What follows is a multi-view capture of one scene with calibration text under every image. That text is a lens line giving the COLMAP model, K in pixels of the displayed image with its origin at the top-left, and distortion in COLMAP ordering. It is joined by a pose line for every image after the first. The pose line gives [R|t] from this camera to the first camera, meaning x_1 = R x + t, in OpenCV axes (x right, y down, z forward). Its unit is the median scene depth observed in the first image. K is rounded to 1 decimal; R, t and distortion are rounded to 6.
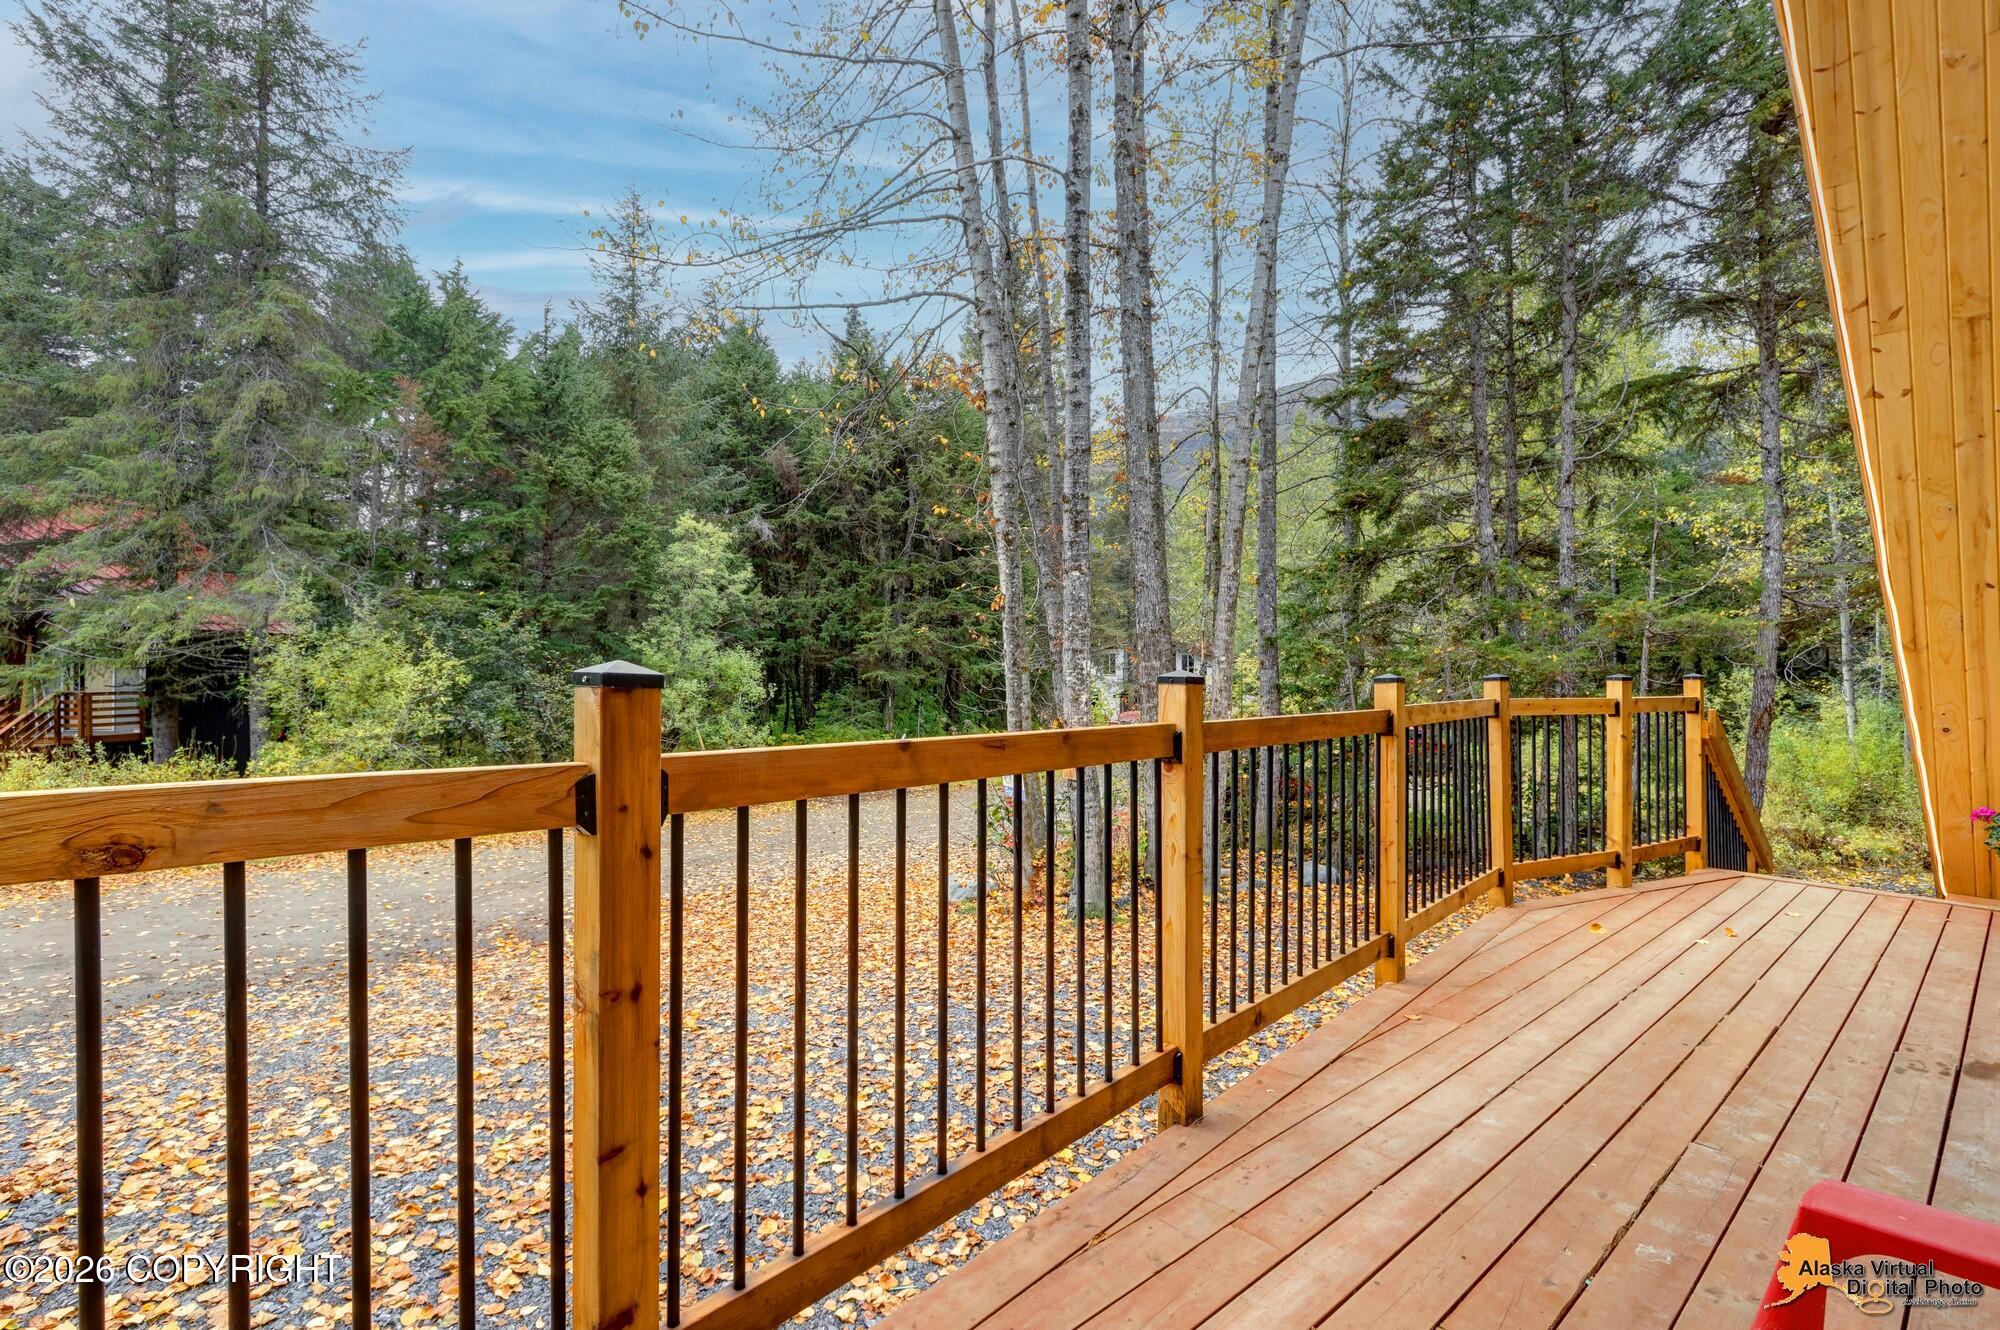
lens RADIAL K [[945.5, 0, 1000.6], [0, 945.5, 693.0], [0, 0, 1]] dist [-0.000955, -0.000558]
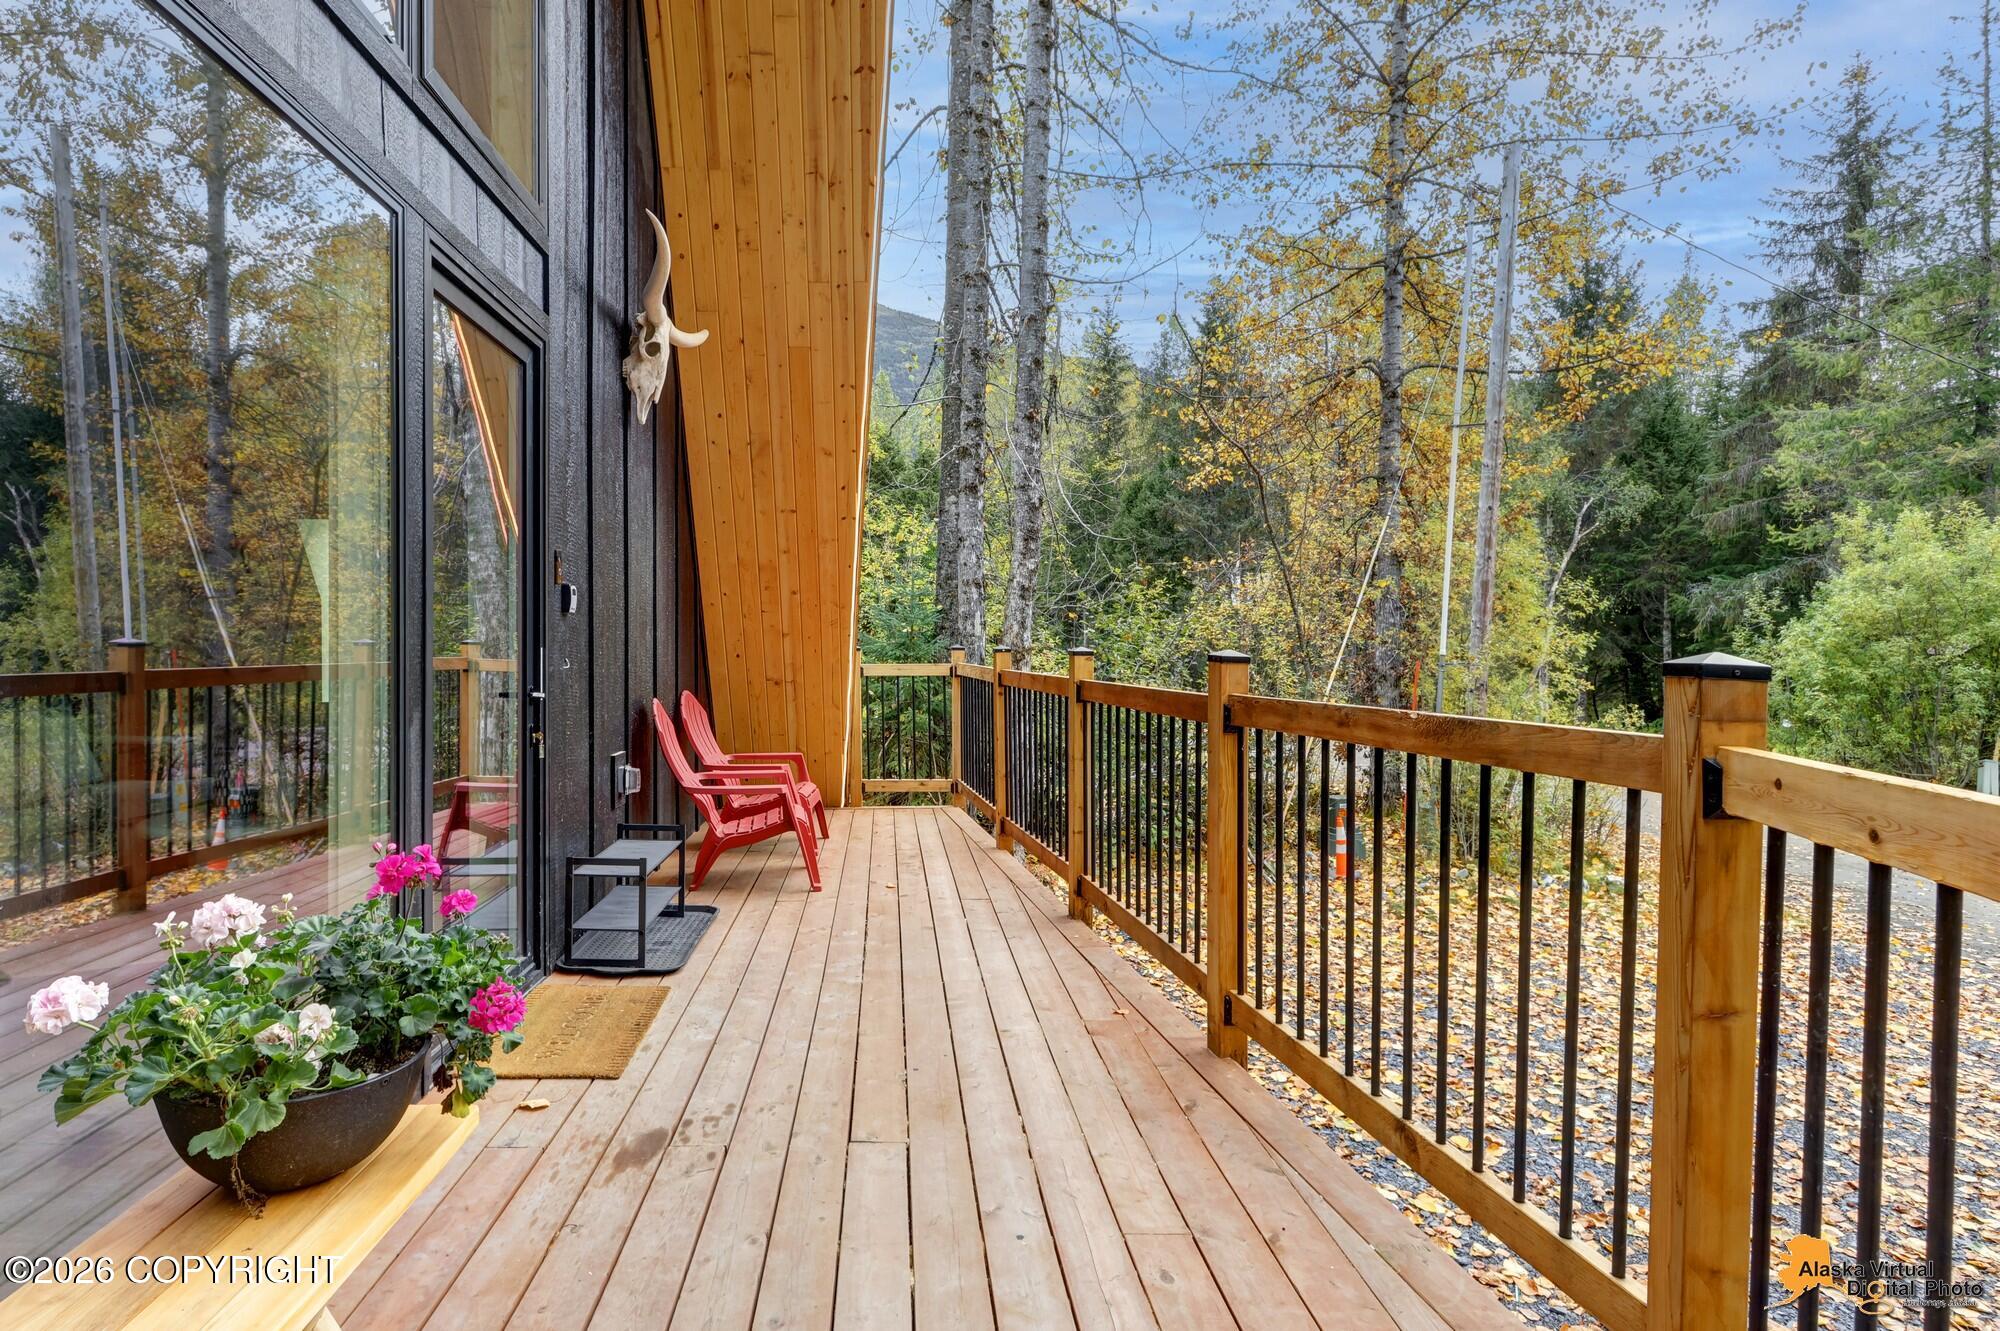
lens RADIAL K [[945.5, 0, 1000.6], [0, 945.5, 693.5], [0, 0, 1]] dist [-0.000955, -0.000558]
pose [[-0.592691, 0.026500, -0.804994, 1.023669], [-0.002160, 0.999403, 0.034490, -0.014362], [0.805427, 0.022181, -0.592280, 1.166692]]
